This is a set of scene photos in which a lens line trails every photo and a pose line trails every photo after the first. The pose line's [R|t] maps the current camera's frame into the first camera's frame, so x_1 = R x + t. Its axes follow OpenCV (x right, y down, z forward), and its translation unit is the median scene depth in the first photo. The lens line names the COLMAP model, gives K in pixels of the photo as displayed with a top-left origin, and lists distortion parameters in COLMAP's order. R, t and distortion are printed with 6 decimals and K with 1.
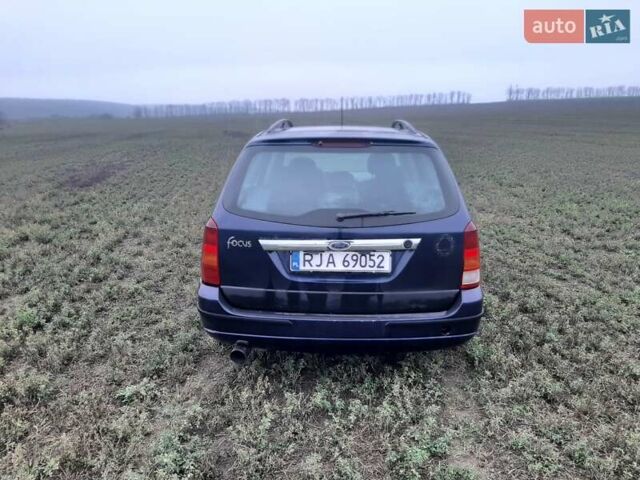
lens RADIAL K [[504.8, 0, 321.9], [0, 504.8, 239.9], [0, 0, 1]] dist [0.042850, -0.079542]
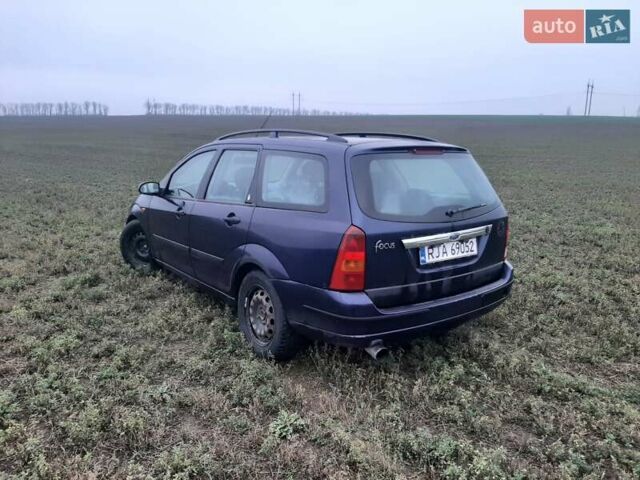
lens RADIAL K [[504.8, 0, 326.2], [0, 504.8, 241.6], [0, 0, 1]] dist [0.042850, -0.079542]
pose [[0.778598, -0.114217, 0.617041, -0.903879], [0.127818, 0.991548, 0.022256, -0.041057], [-0.614368, 0.061540, 0.786616, 0.248568]]
